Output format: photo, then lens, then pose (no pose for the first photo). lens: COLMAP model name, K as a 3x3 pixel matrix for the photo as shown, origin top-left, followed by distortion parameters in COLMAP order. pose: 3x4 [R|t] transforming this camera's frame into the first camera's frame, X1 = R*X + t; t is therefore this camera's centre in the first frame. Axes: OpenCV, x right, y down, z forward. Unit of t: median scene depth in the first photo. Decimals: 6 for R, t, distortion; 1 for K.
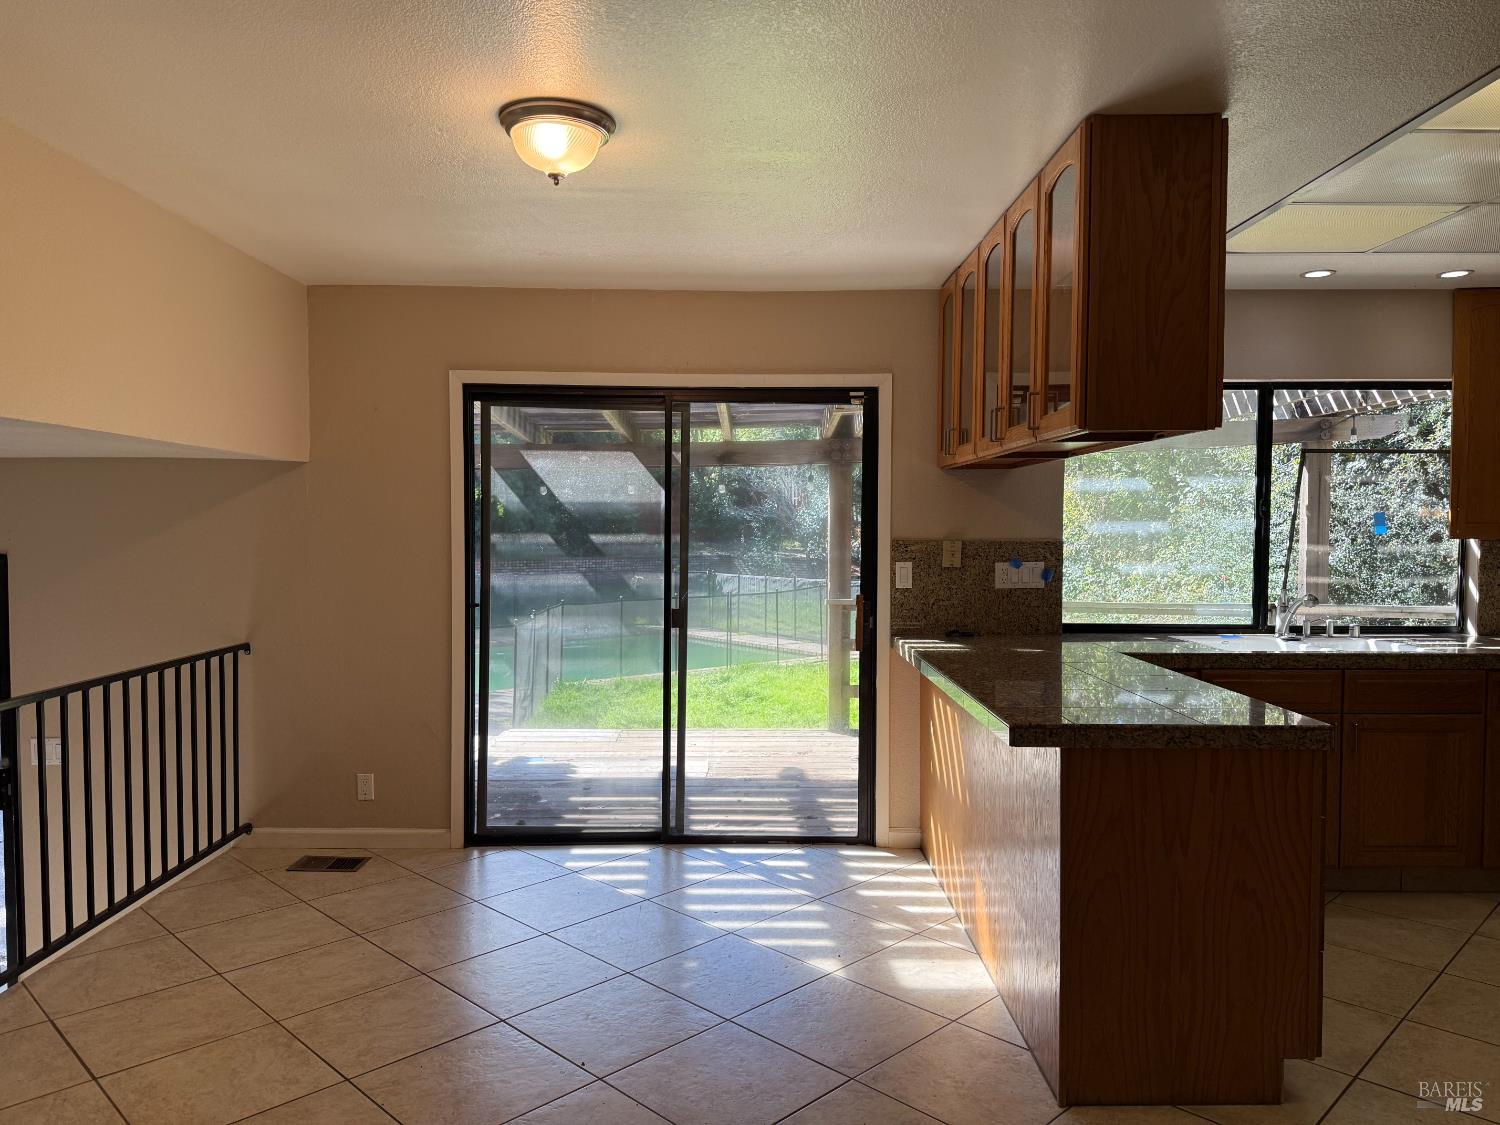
lens RADIAL K [[1043.3, 0, 749.0], [0, 1043.3, 562.8], [0, 0, 1]] dist [0.121520, -0.161744]
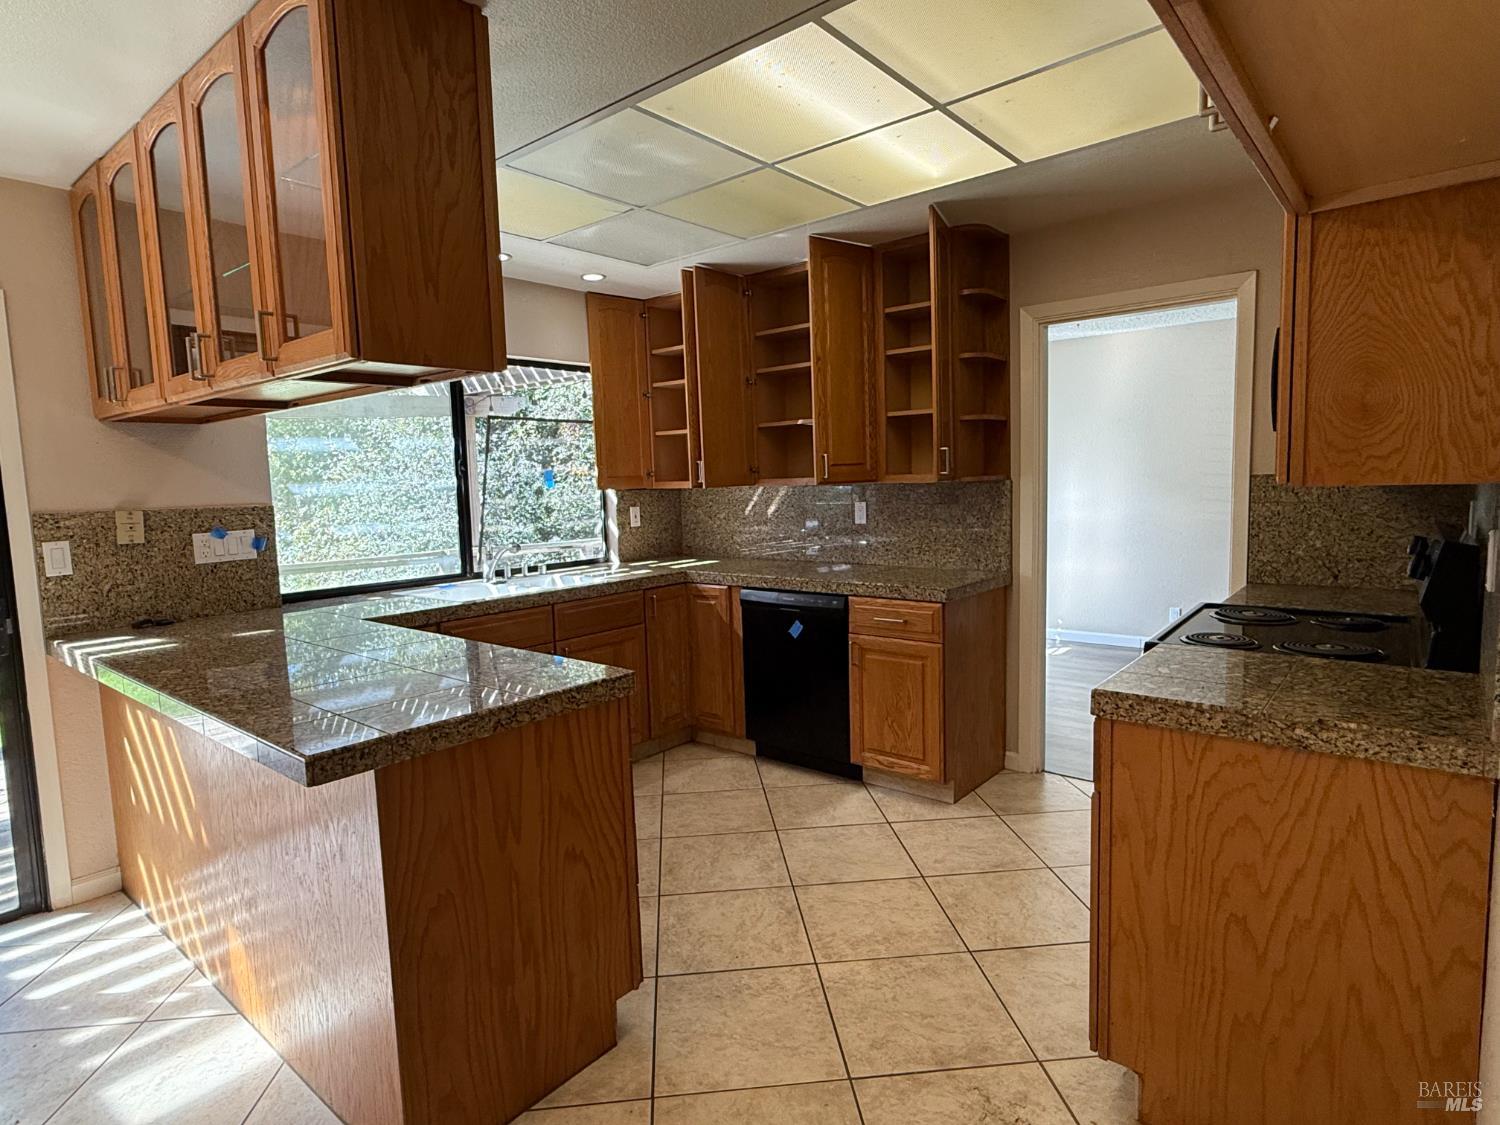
lens RADIAL K [[820.8, 0, 752.2], [0, 820.8, 558.4], [0, 0, 1]] dist [-0.017918, 0.014716]
pose [[0.638424, -0.095910, 0.763686, 0.016379], [0.058599, 0.995383, 0.076021, -0.004662], [-0.767451, -0.003783, 0.641097, 0.234545]]
